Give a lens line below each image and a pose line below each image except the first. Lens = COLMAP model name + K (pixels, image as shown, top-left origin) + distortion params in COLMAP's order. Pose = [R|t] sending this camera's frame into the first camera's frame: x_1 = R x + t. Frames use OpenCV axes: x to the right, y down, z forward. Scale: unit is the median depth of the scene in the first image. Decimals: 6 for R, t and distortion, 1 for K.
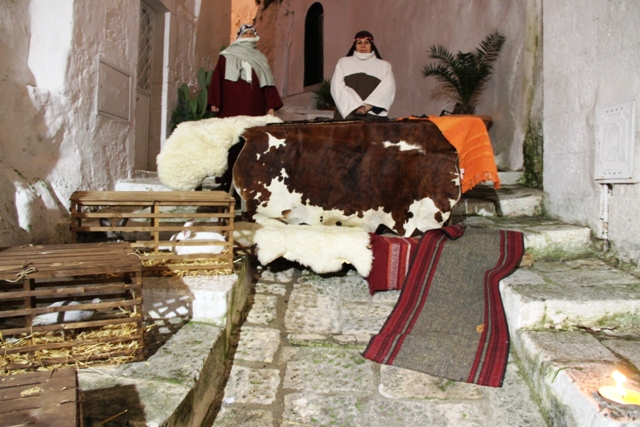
lens RADIAL K [[518.3, 0, 319.9], [0, 518.3, 188.2], [0, 0, 1]] dist [-0.211754, 0.217699]
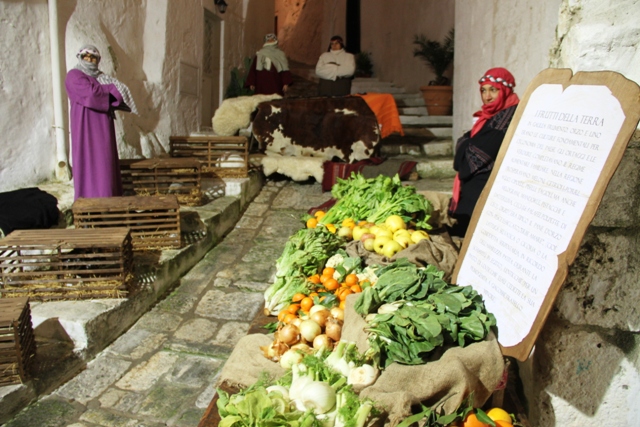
lens RADIAL K [[518.3, 0, 319.9], [0, 518.3, 188.2], [0, 0, 1]] dist [-0.211754, 0.217699]
pose [[0.990265, 0.014485, -0.138439, 0.318225], [-0.003451, 0.996820, 0.079612, 0.039843], [0.139152, -0.078359, 0.987166, -0.775402]]
